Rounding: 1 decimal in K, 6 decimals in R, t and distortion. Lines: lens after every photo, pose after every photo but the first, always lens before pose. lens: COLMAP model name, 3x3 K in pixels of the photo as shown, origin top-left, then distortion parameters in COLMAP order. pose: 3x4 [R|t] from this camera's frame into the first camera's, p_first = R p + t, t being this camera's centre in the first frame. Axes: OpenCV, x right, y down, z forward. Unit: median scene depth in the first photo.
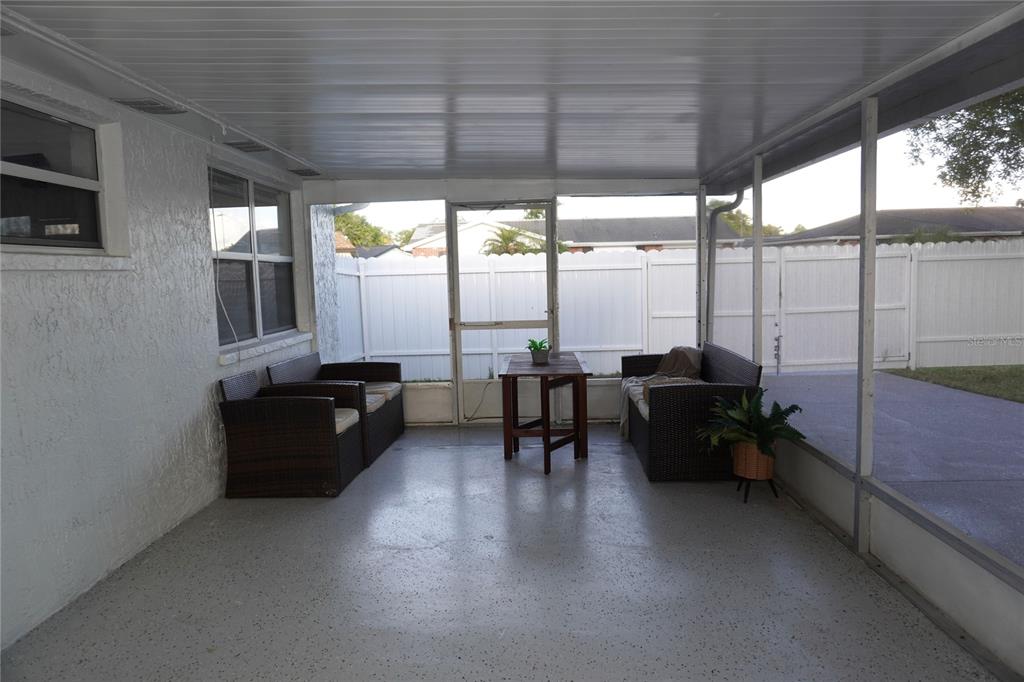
lens RADIAL K [[709.9, 0, 509.2], [0, 709.9, 349.1], [0, 0, 1]] dist [-0.024477, 0.004750]
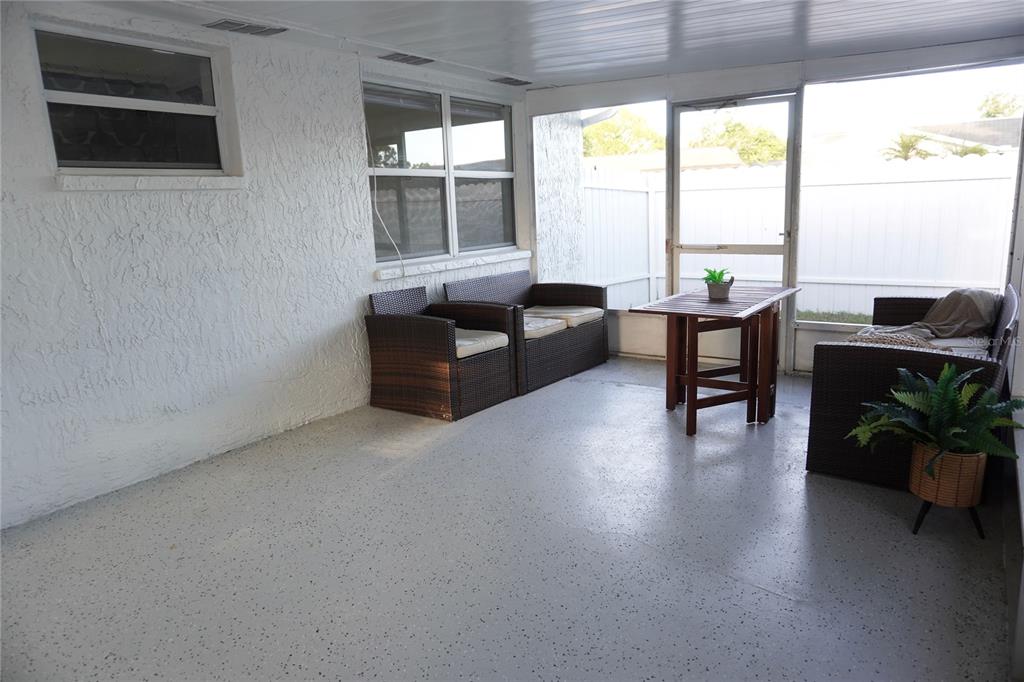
lens RADIAL K [[688.8, 0, 512.0], [0, 688.8, 341.0], [0, 0, 1]] dist [-0.034225, 0.019561]
pose [[0.836683, 0.103975, -0.537727, 0.251372], [-0.044266, 0.991440, 0.122829, -0.016812], [0.545895, -0.078966, 0.834124, 0.203839]]
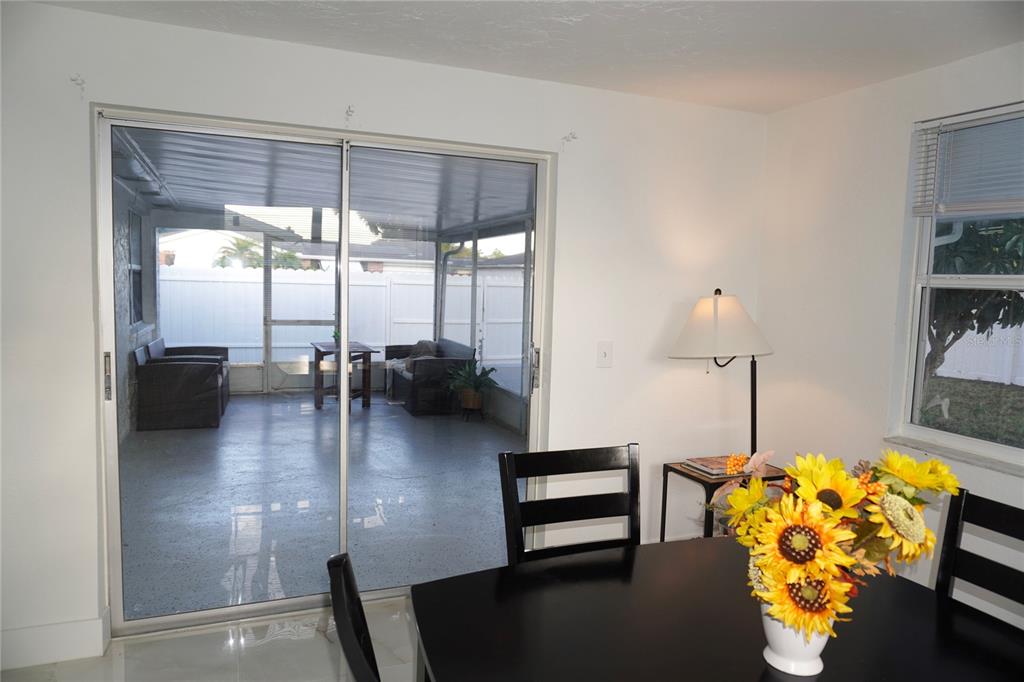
lens RADIAL K [[709.9, 0, 509.2], [0, 709.9, 349.1], [0, 0, 1]] dist [-0.024477, 0.004750]
pose [[0.917421, 0.016950, 0.397558, -0.217747], [-0.010630, 0.999780, -0.018096, 0.045235], [-0.397777, 0.012376, 0.917399, -0.531046]]
